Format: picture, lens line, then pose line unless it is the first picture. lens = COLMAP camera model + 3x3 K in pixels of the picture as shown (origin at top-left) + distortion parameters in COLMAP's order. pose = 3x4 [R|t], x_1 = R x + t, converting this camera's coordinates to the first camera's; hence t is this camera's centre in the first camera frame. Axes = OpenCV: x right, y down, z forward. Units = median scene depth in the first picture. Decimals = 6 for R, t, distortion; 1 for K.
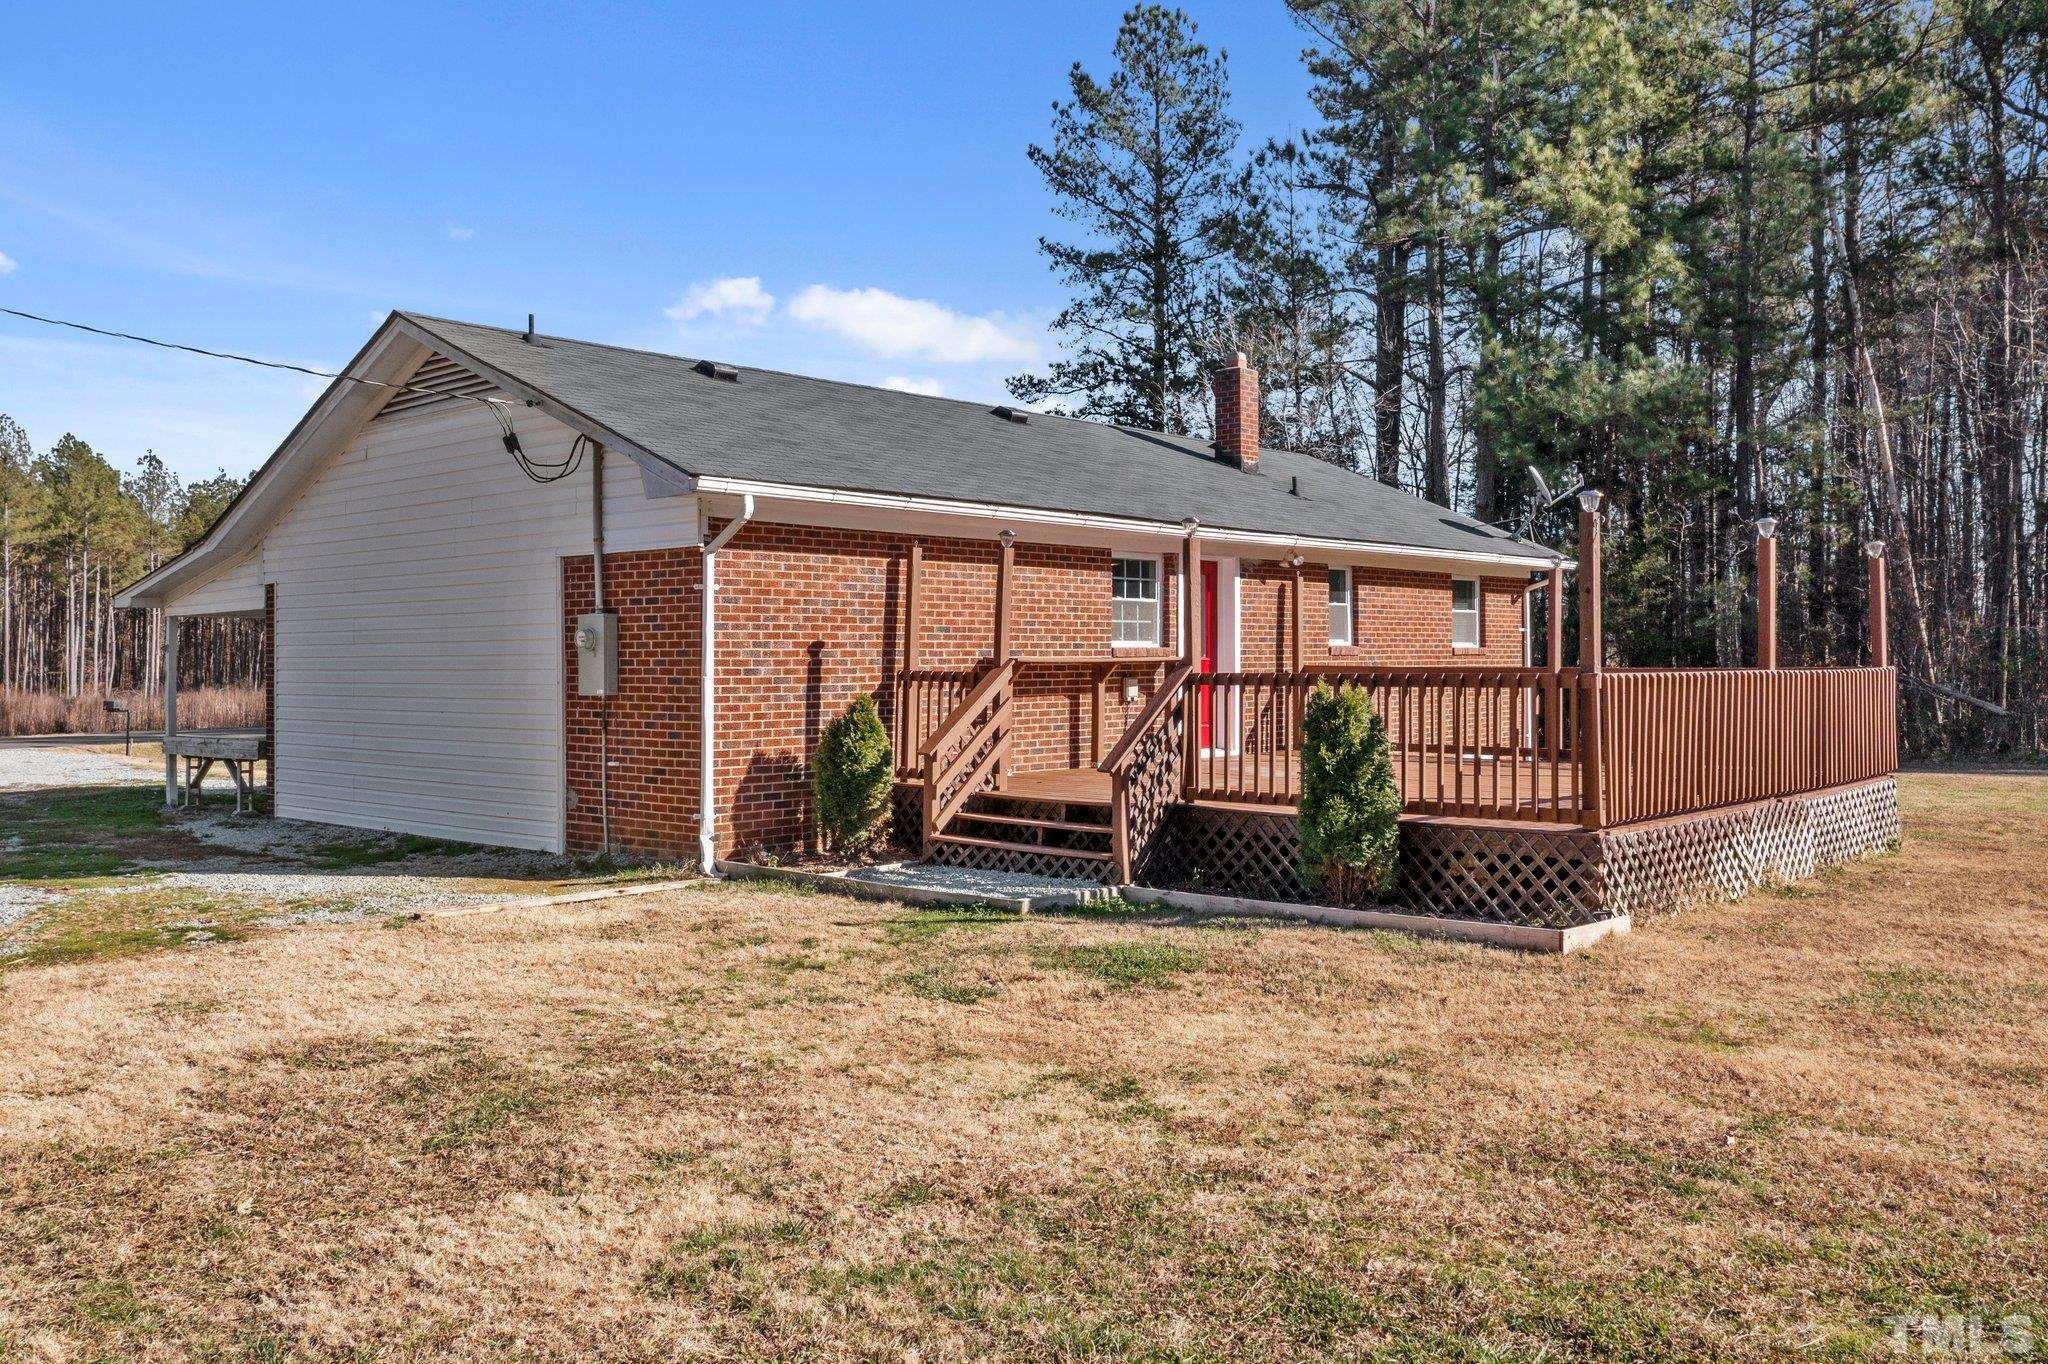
lens RADIAL K [[1633.2, 0, 1024.0], [0, 1633.2, 682.0], [0, 0, 1]] dist [-0.005439, 0.008326]
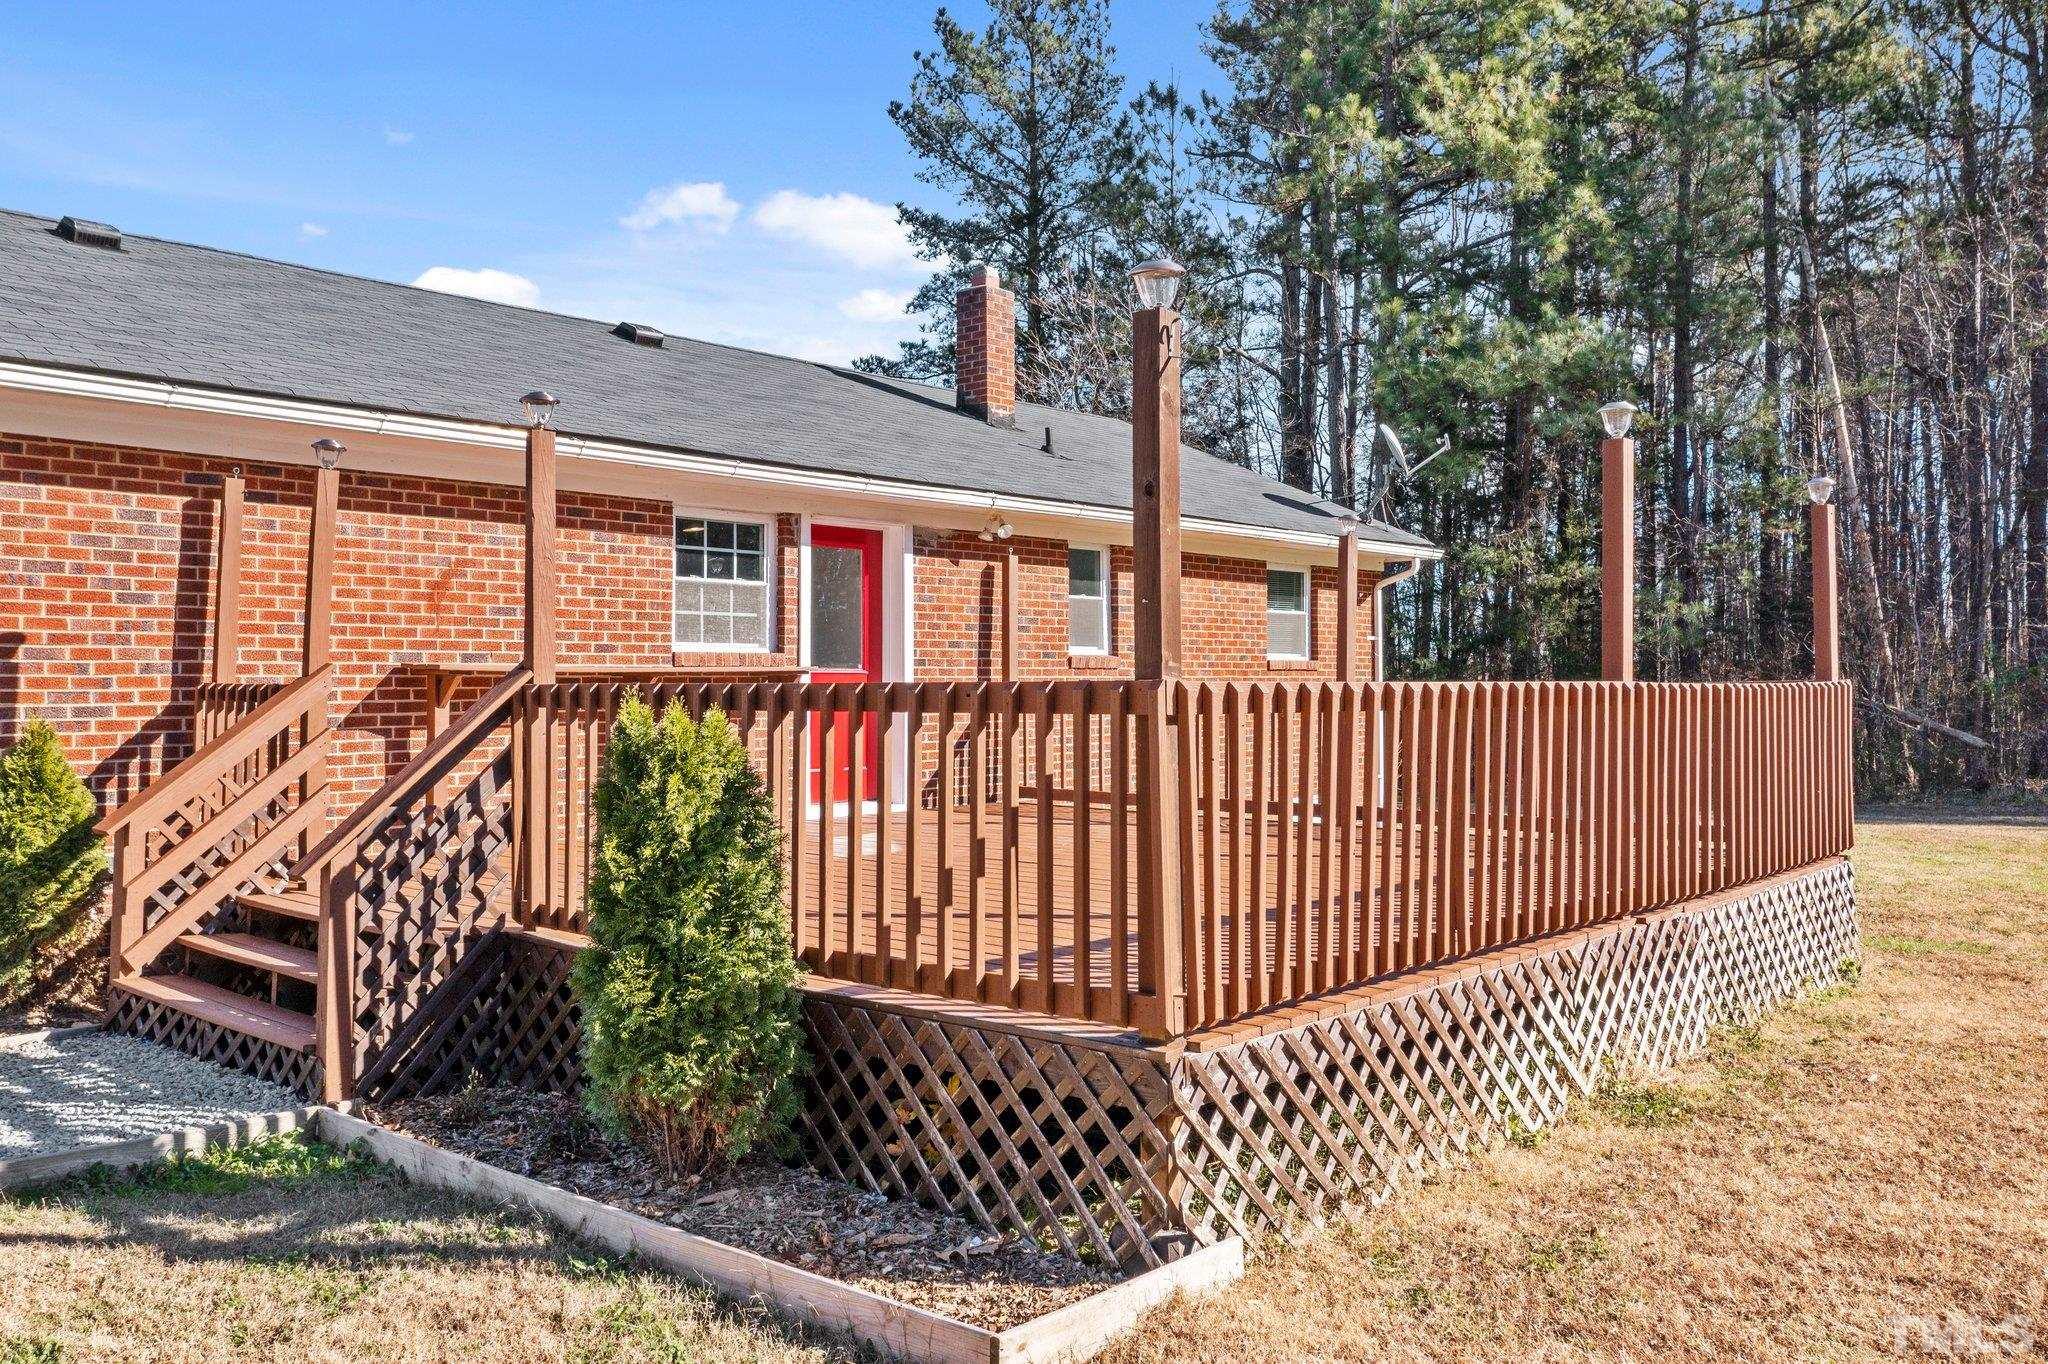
lens RADIAL K [[1607.0, 0, 1032.6], [0, 1607.0, 712.0], [0, 0, 1]] dist [-0.001321, -0.012300]
pose [[0.999862, 0.001840, 0.016538, 0.181707], [-0.001883, 0.999995, 0.002561, 0.001150], [-0.016533, -0.002592, 0.999860, 0.338218]]
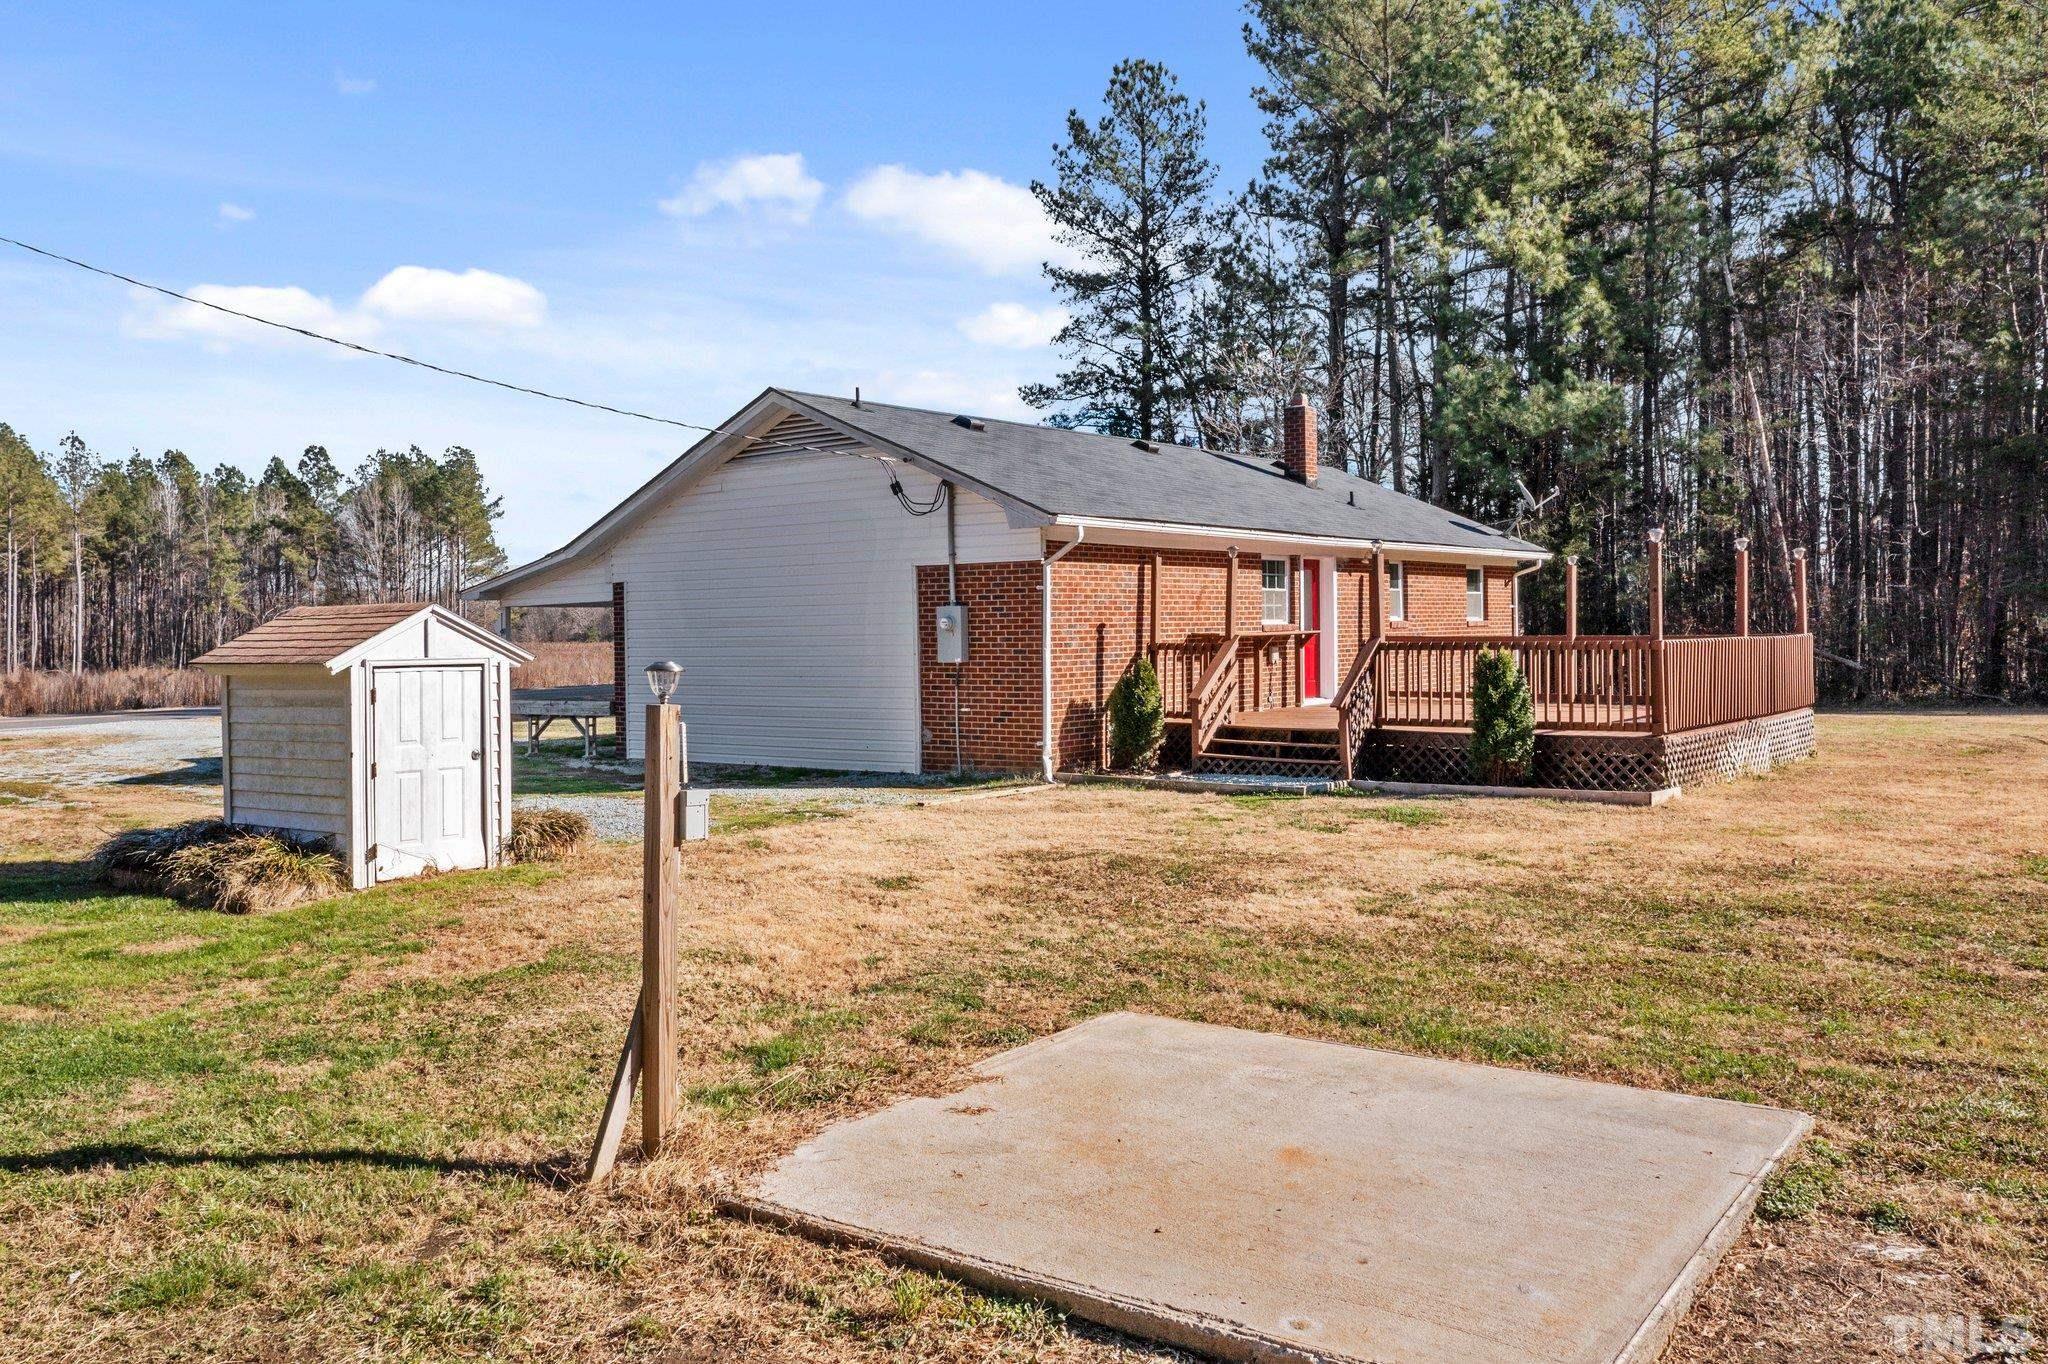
lens RADIAL K [[1617.1, 0, 1018.3], [0, 1617.1, 680.1], [0, 0, 1]] dist [-0.002245, 0.004145]
pose [[0.997207, -0.012047, 0.073710, -0.245521], [0.010764, 0.999784, 0.017774, -0.000695], [-0.073908, -0.016931, 0.997121, -0.341751]]
